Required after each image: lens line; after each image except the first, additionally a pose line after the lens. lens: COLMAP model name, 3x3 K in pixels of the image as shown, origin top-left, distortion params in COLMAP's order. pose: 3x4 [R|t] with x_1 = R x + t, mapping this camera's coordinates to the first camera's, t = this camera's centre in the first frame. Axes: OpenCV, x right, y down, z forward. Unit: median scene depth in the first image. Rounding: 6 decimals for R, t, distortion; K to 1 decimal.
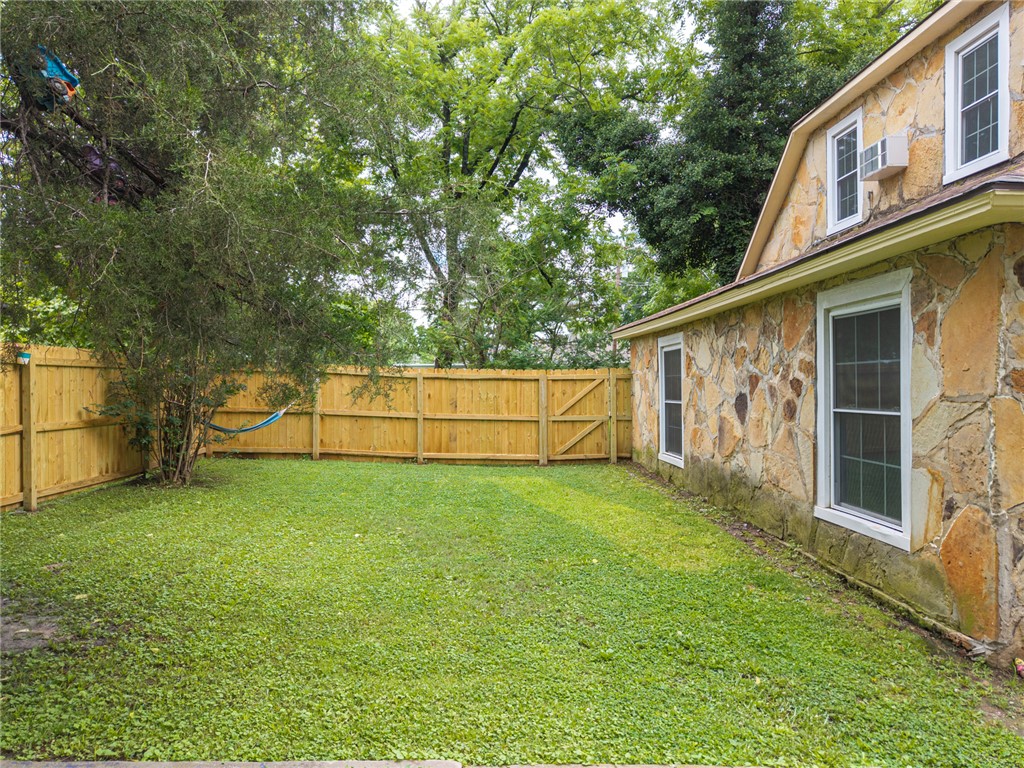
lens RADIAL K [[686.7, 0, 515.5], [0, 686.7, 379.9], [0, 0, 1]] dist [0.019692, -0.022718]
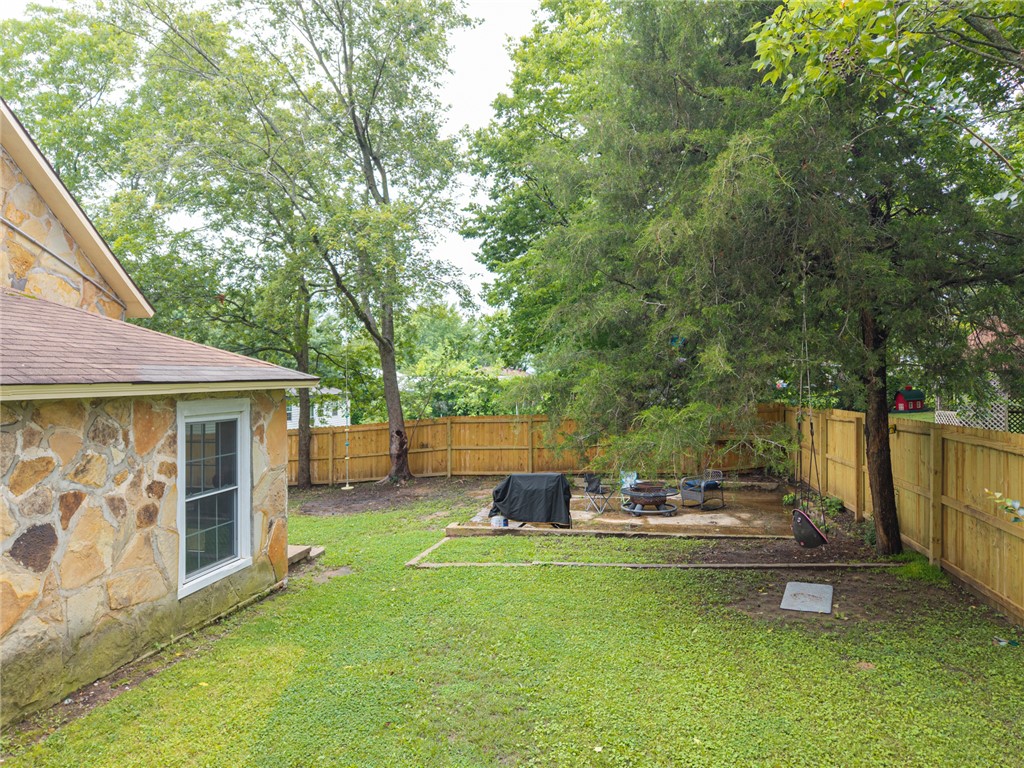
lens RADIAL K [[686.7, 0, 511.4], [0, 686.7, 386.0], [0, 0, 1]] dist [0.019692, -0.022718]
pose [[-0.968511, 0.007541, 0.248857, -0.269247], [0.007286, 0.999972, -0.001946, -0.103857], [-0.248865, -0.000072, -0.968538, 1.395946]]
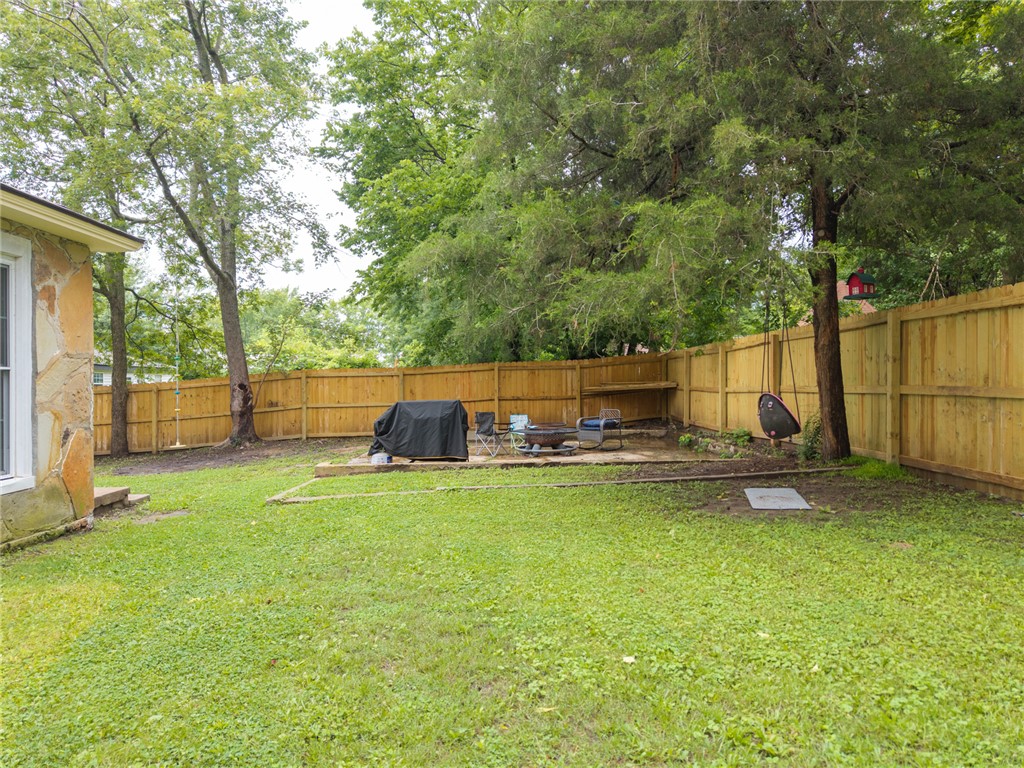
lens RADIAL K [[686.7, 0, 511.4], [0, 686.7, 386.1], [0, 0, 1]] dist [0.019692, -0.022718]
pose [[-0.999615, 0.007612, 0.026665, -0.145922], [0.007584, 0.999971, -0.001136, 0.048829], [-0.026673, -0.000933, -0.999644, 1.194381]]
